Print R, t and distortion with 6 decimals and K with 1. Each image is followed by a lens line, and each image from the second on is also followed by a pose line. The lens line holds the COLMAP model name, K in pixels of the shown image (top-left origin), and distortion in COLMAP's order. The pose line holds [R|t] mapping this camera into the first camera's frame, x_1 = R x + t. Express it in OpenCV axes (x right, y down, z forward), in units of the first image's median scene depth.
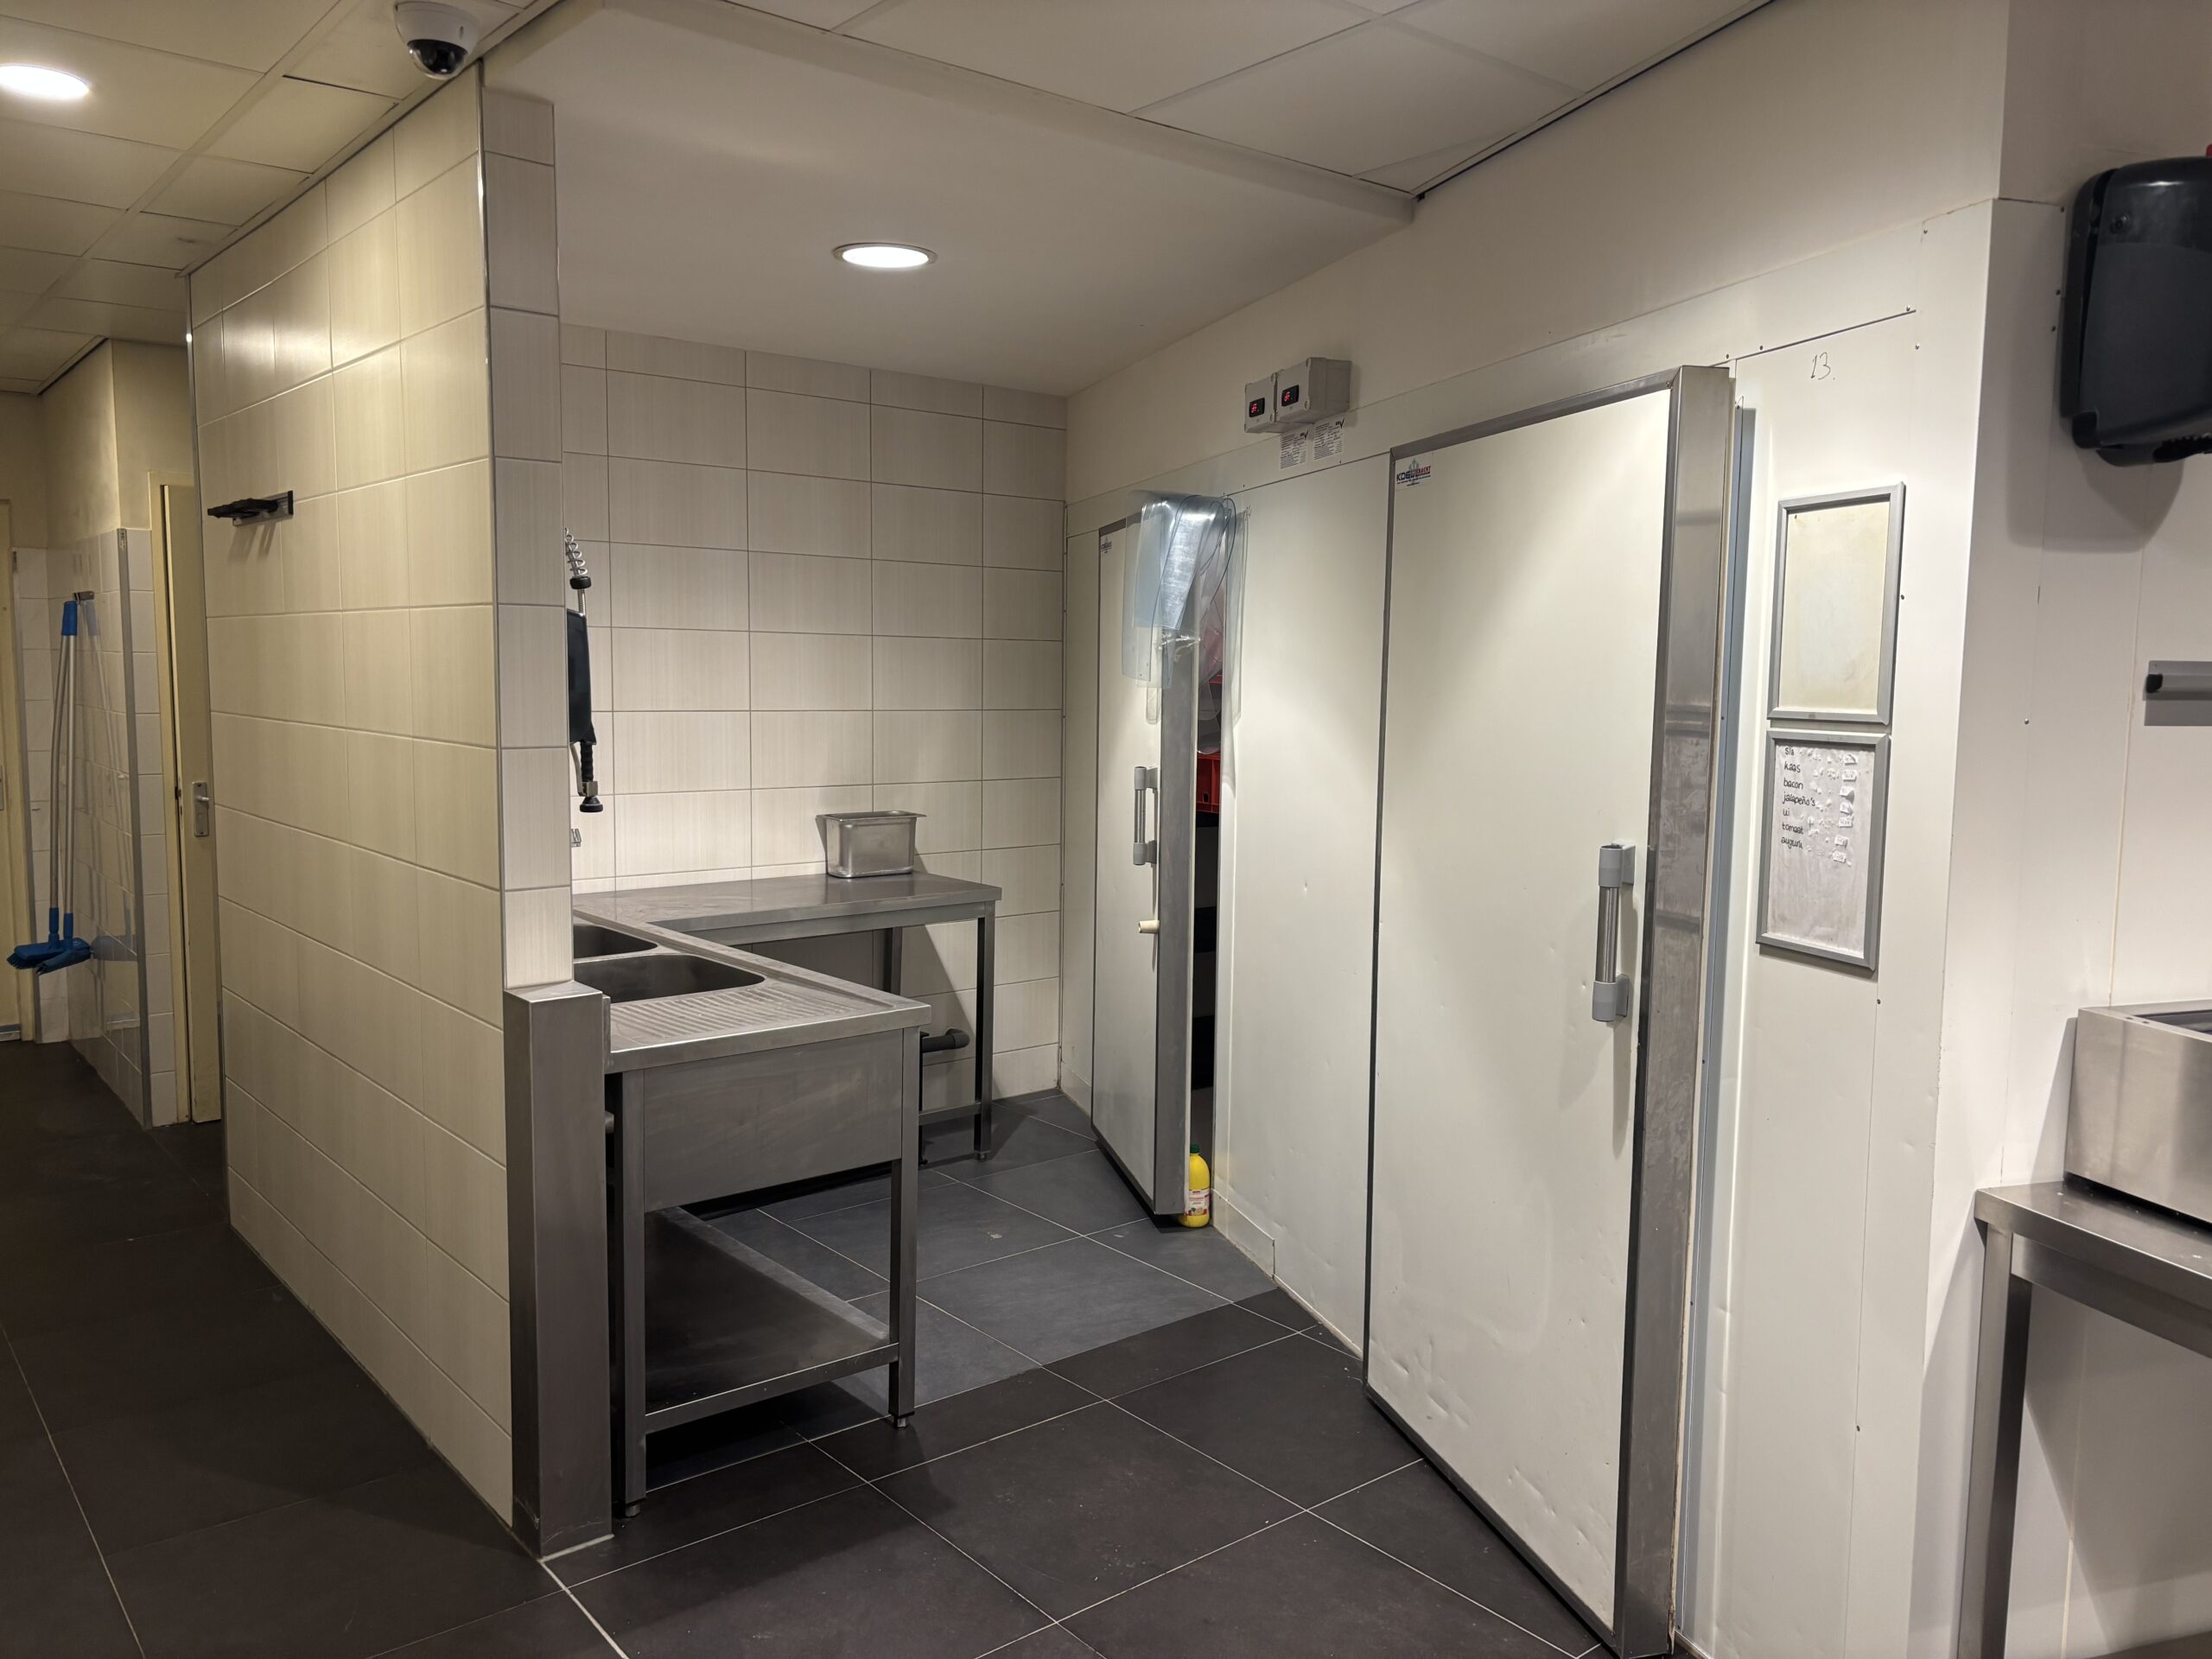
lens RADIAL K [[1633.3, 0, 1106.6], [0, 1633.3, 827.0], [0, 0, 1]] dist [0.024858, -0.039538]
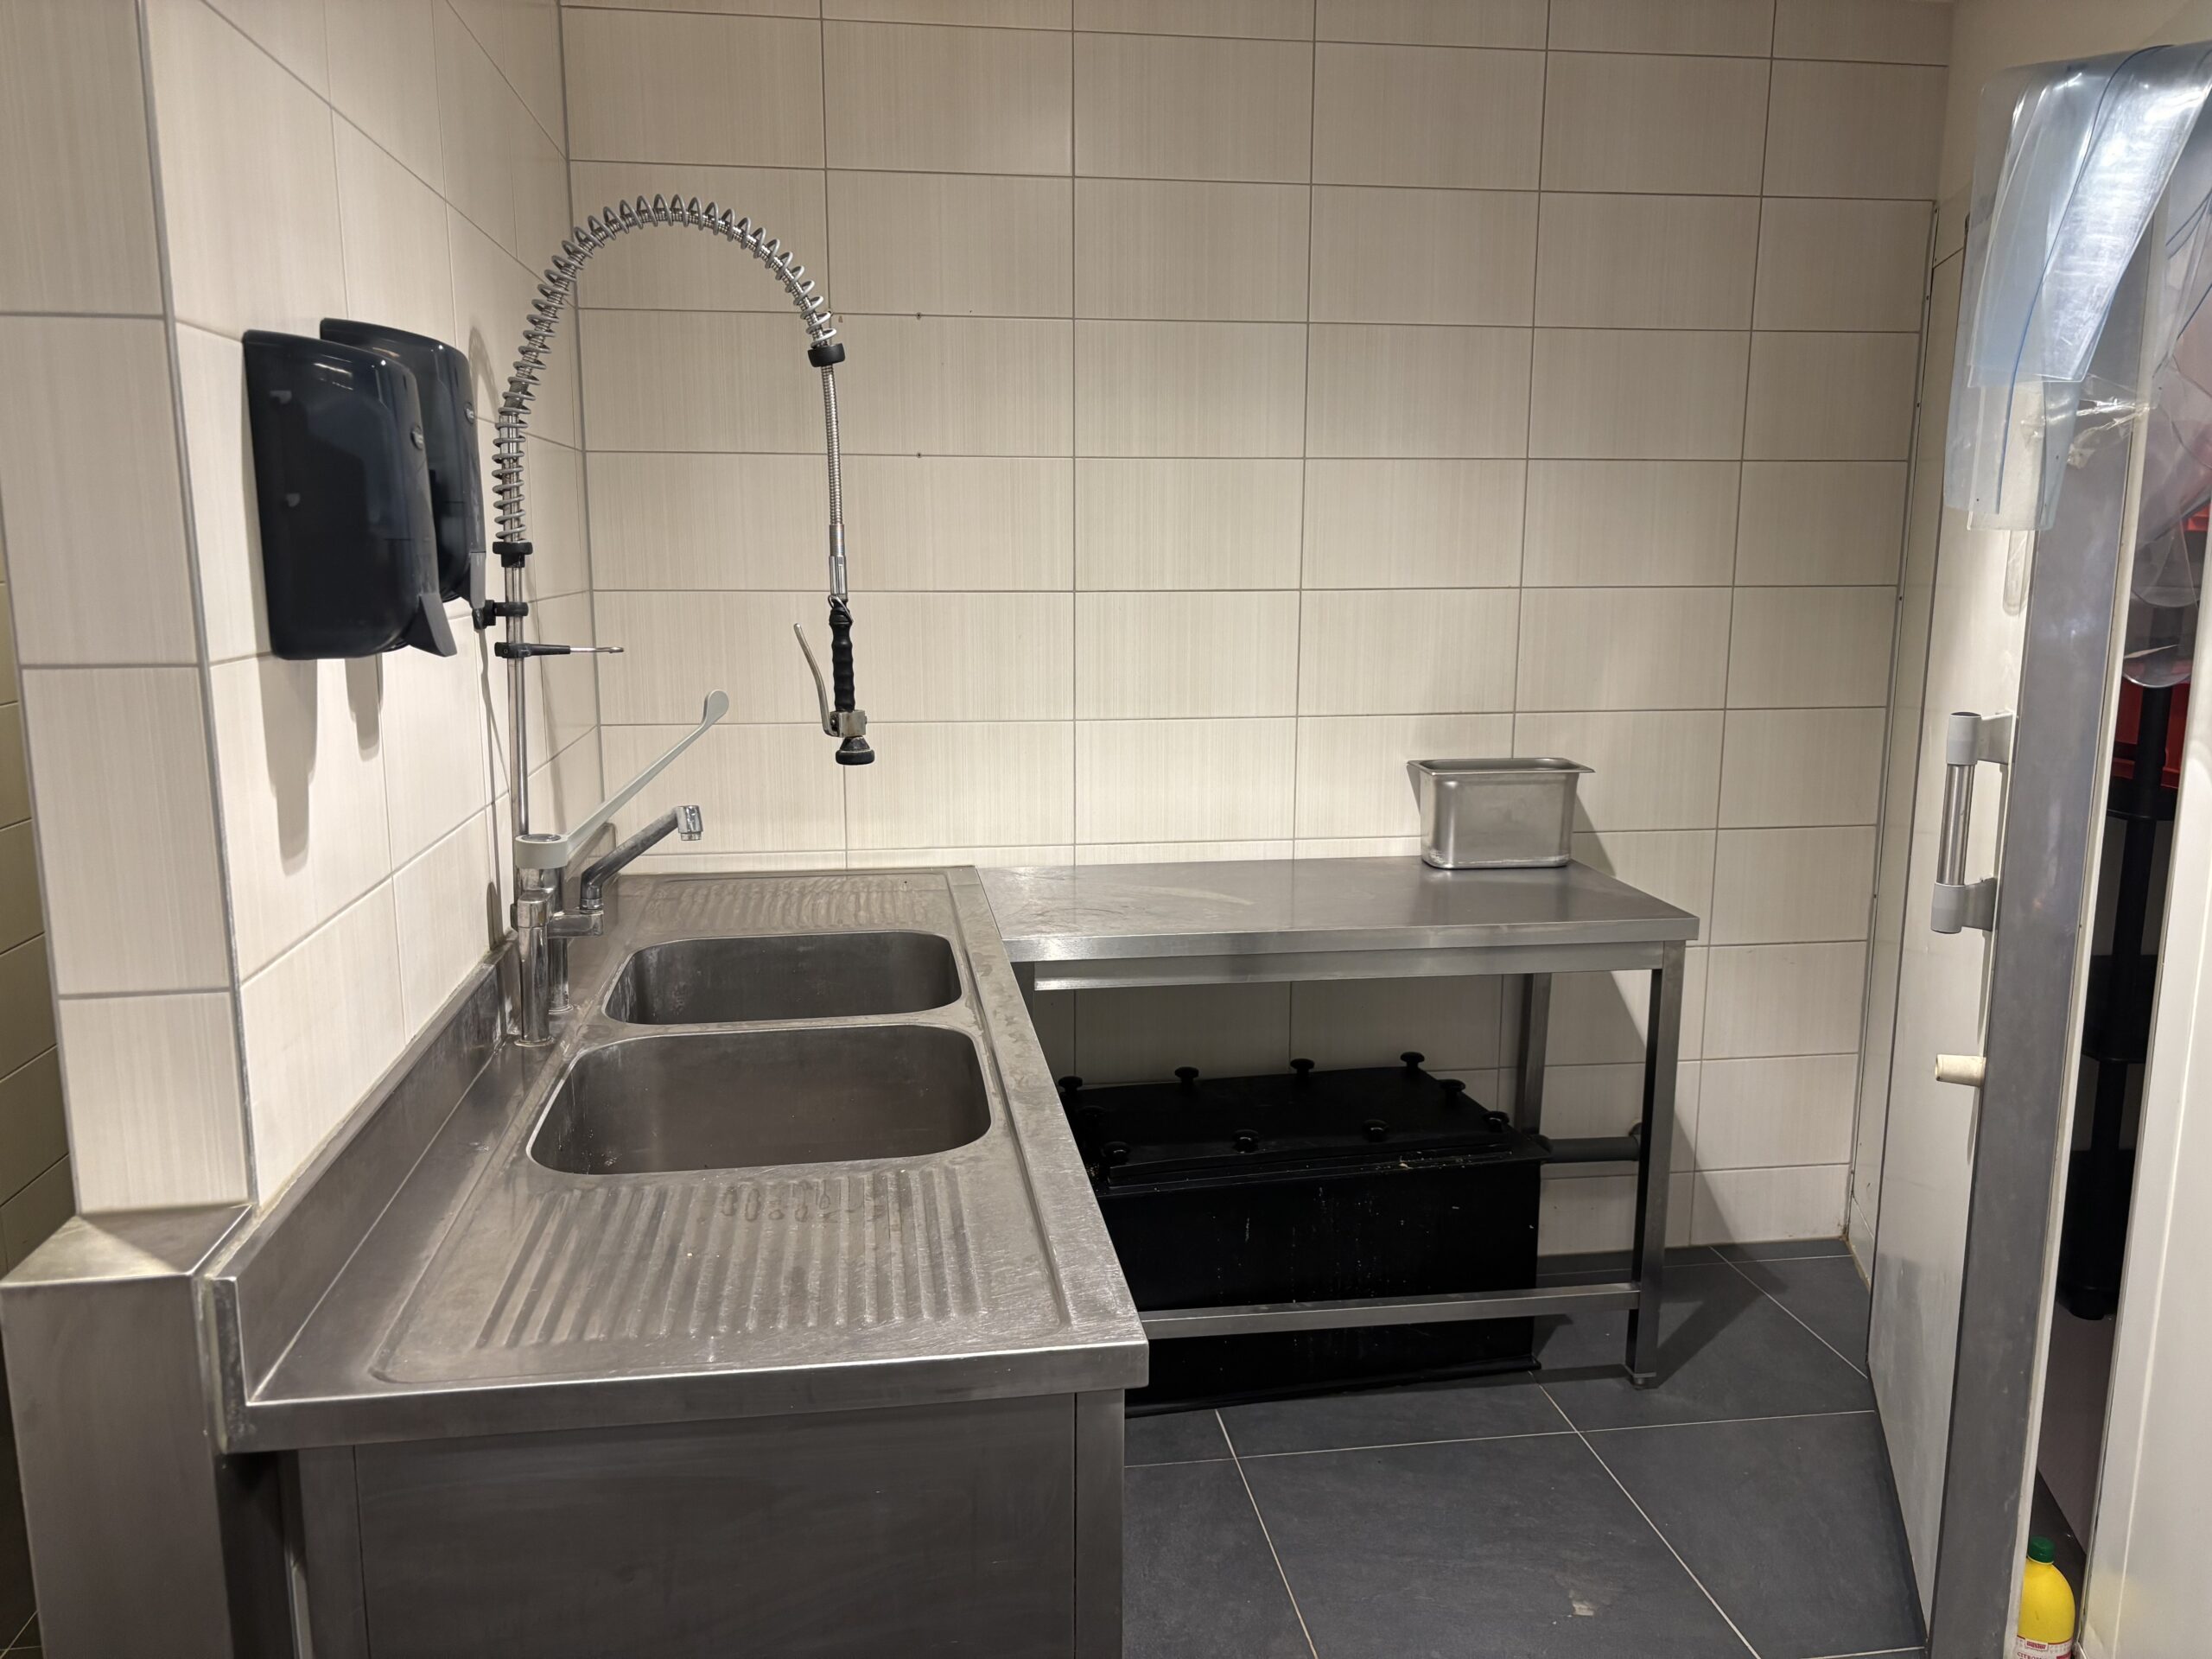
lens RADIAL K [[1633.3, 0, 1100.8], [0, 1633.3, 841.0], [0, 0, 1]] dist [0.024858, -0.039538]
pose [[0.845272, 0.079848, -0.528337, 0.052190], [-0.037764, 0.995226, 0.089991, -0.029160], [0.533001, -0.056115, 0.844252, 0.438955]]
